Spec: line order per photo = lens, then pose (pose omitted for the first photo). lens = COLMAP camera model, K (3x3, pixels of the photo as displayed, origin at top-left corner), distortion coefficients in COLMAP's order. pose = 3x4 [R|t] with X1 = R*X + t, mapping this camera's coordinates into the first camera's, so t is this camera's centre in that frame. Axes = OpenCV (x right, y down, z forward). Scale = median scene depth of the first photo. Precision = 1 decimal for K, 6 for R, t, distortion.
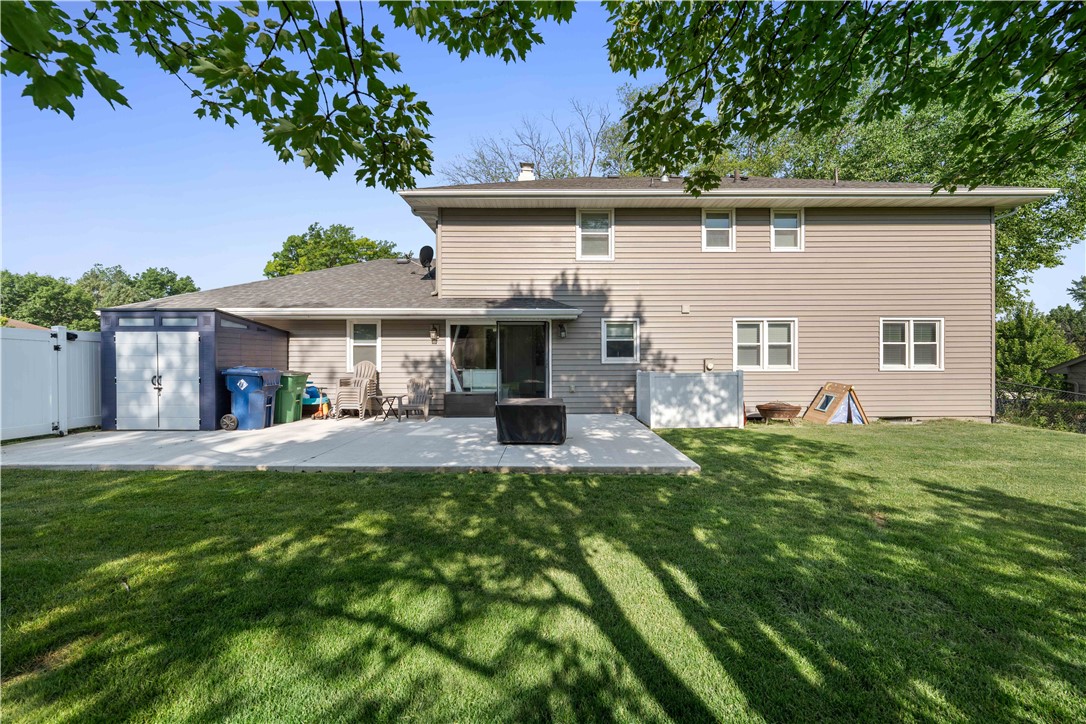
lens RADIAL K [[416.8, 0, 558.0], [0, 416.8, 363.5], [0, 0, 1]] dist [0.011729, -0.000125]
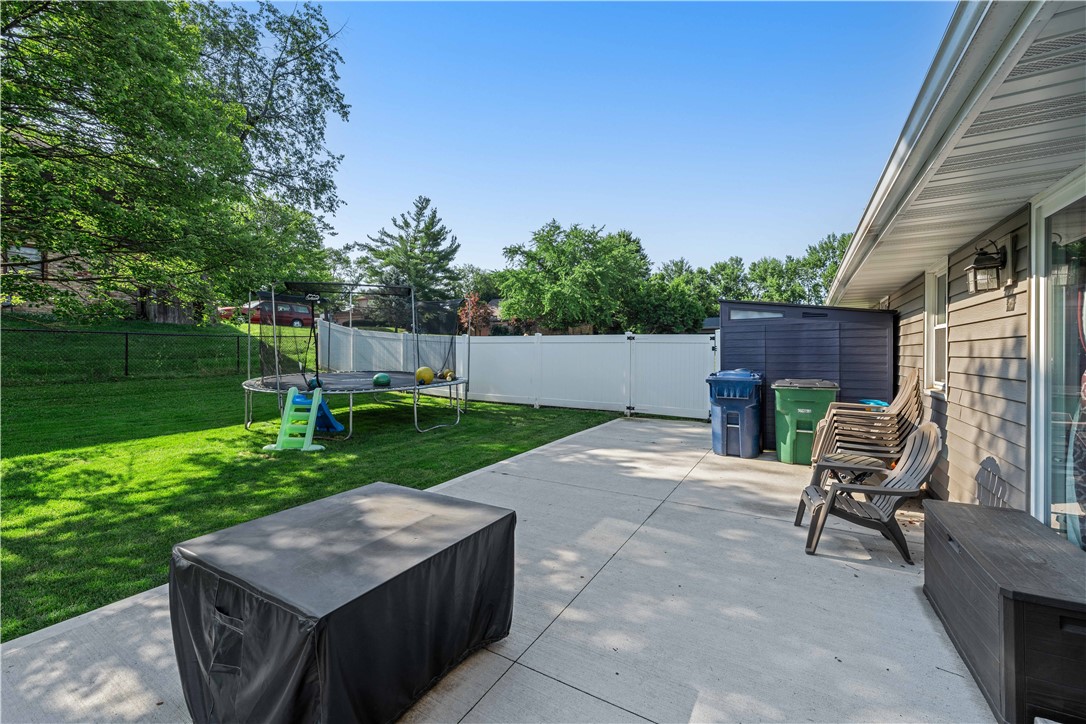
lens RADIAL K [[438.0, 0, 531.9], [0, 438.0, 357.2], [0, 0, 1]] dist [-0.004819, 0.001328]
pose [[-0.526867, 0.006771, -0.849921, 0.097656], [-0.008916, 0.999869, 0.013492, -0.018346], [0.849901, 0.014687, -0.526737, 0.883688]]
